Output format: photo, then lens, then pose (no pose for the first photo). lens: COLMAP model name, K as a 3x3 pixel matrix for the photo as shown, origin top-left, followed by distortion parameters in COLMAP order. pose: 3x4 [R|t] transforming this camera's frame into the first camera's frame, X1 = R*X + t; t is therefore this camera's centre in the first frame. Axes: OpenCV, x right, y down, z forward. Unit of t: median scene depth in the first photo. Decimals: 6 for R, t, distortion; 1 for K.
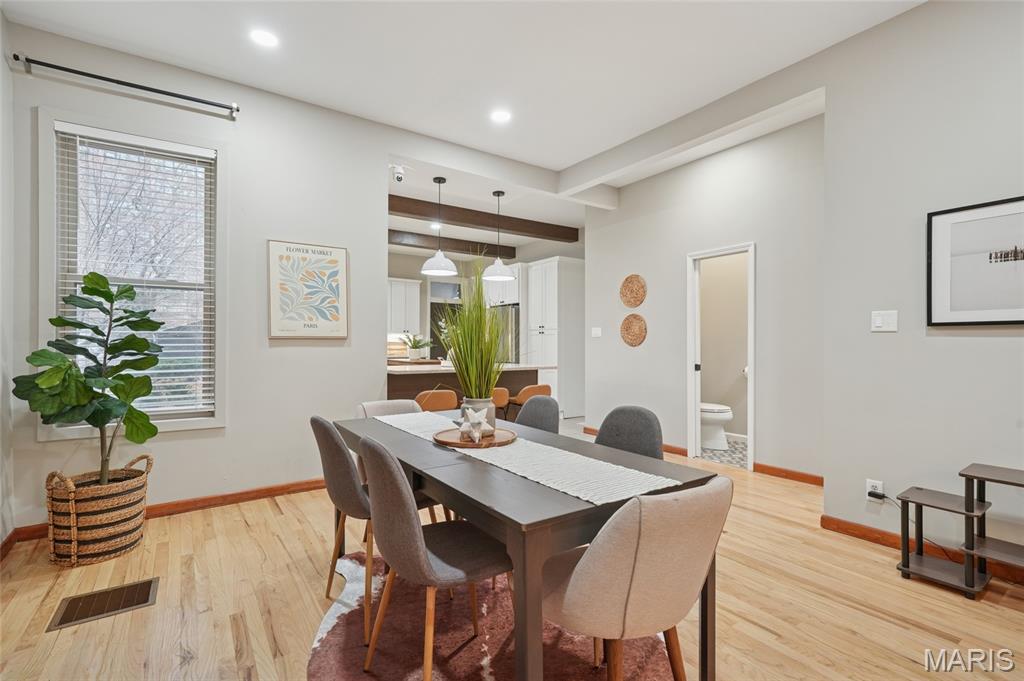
lens RADIAL K [[475.5, 0, 512.0], [0, 475.5, 340.5], [0, 0, 1]] dist [0.037906, 0.000021]
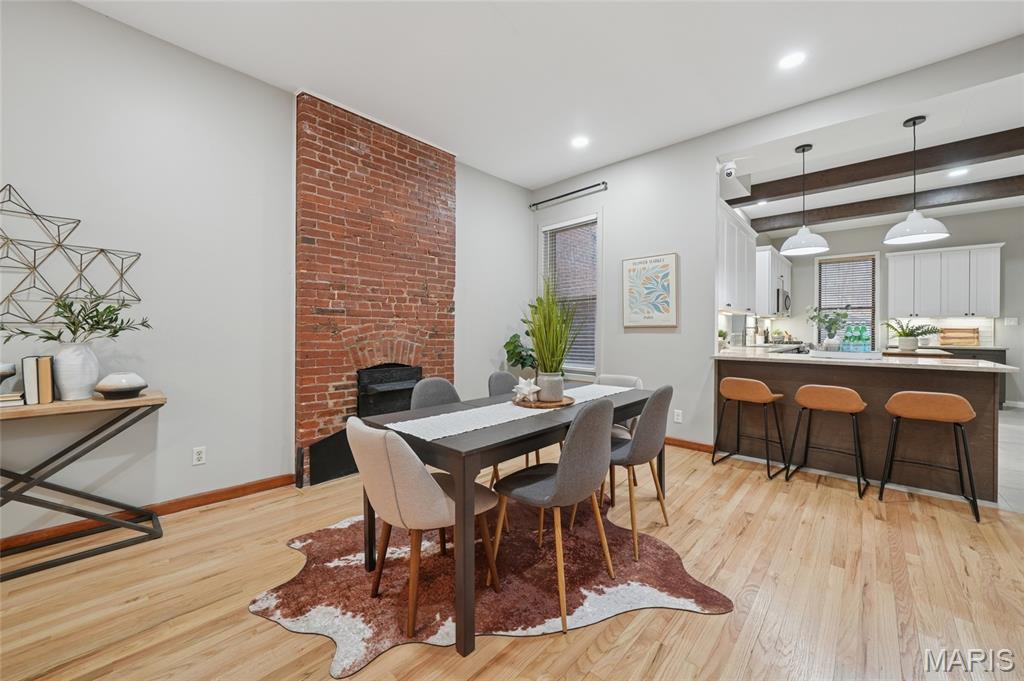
lens RADIAL K [[394.3, 0, 510.5], [0, 394.3, 330.2], [0, 0, 1]] dist [-0.000465, -0.000033]
pose [[0.231425, -0.003620, -0.972846, 0.540696], [0.007918, 0.999967, -0.001837, 0.003442], [0.972821, -0.007278, 0.231446, 0.357569]]
